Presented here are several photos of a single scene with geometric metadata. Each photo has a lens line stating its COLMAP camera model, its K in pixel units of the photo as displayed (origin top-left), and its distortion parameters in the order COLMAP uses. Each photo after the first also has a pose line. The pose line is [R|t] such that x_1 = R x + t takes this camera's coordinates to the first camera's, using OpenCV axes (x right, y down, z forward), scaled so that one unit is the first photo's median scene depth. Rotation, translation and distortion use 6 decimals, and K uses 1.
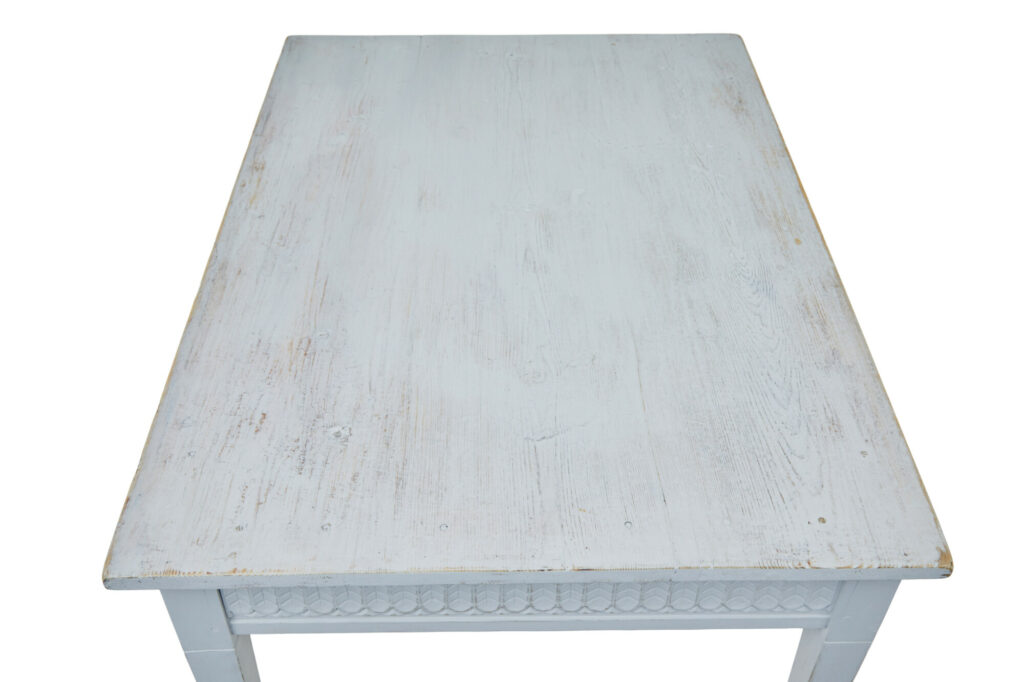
lens RADIAL K [[1079.4, 0, 512.0], [0, 1079.4, 341.0], [0, 0, 1]] dist [0.004296, 0.024341]
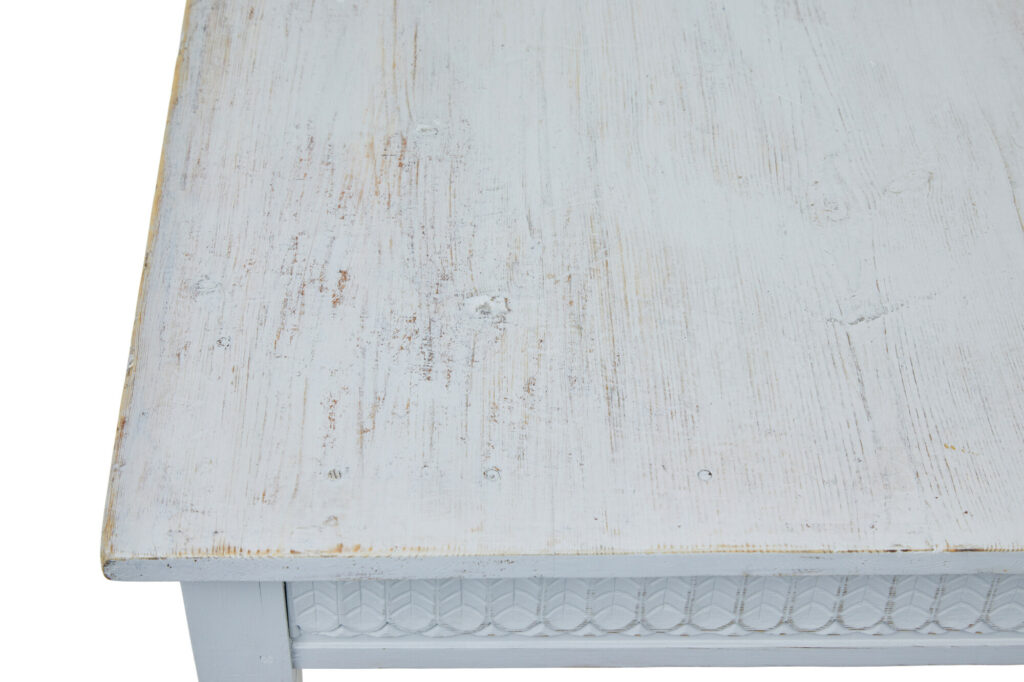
lens RADIAL K [[2047.4, 0, 512.0], [0, 2047.4, 341.0], [0, 0, 1]] dist [-0.045735, -0.052921]
pose [[0.999787, 0.008005, 0.019005, -0.167556], [-0.009438, 0.997019, 0.076581, 0.023065], [-0.018336, -0.076744, 0.996882, -0.032322]]
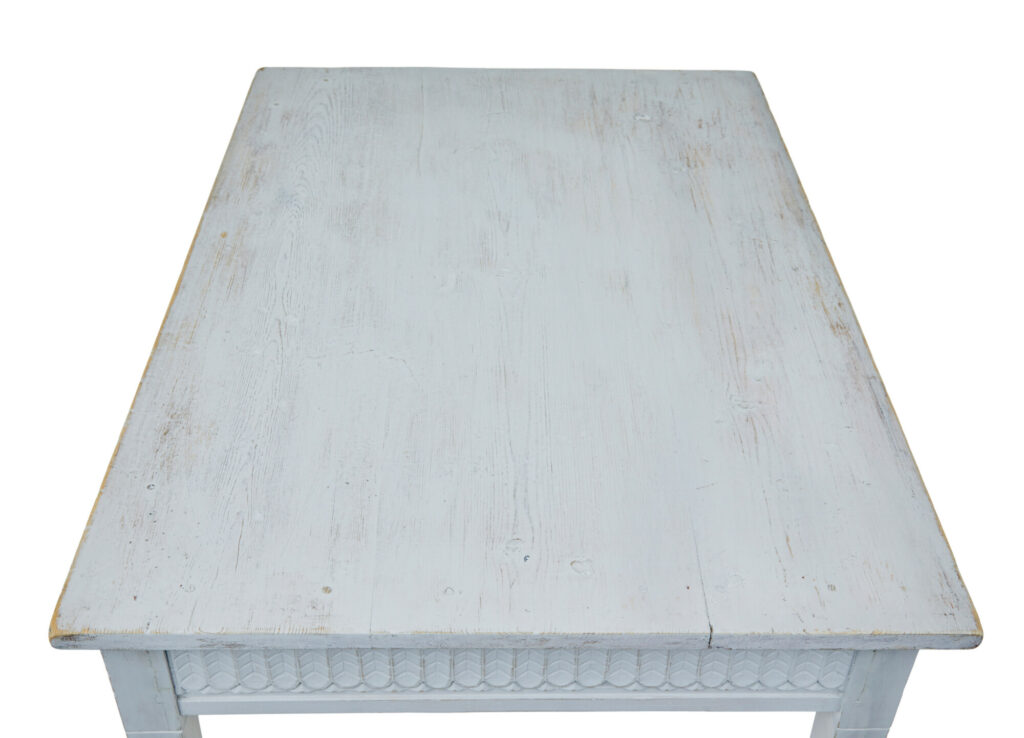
lens RADIAL K [[1184.1, 0, 512.0], [0, 1184.1, 369.0], [0, 0, 1]] dist [0.014440, 0.006801]
pose [[-0.999575, -0.022785, -0.018171, 0.031400], [-0.022330, 0.198113, 0.979925, -1.372654], [-0.018727, 0.979914, -0.198538, 1.639029]]
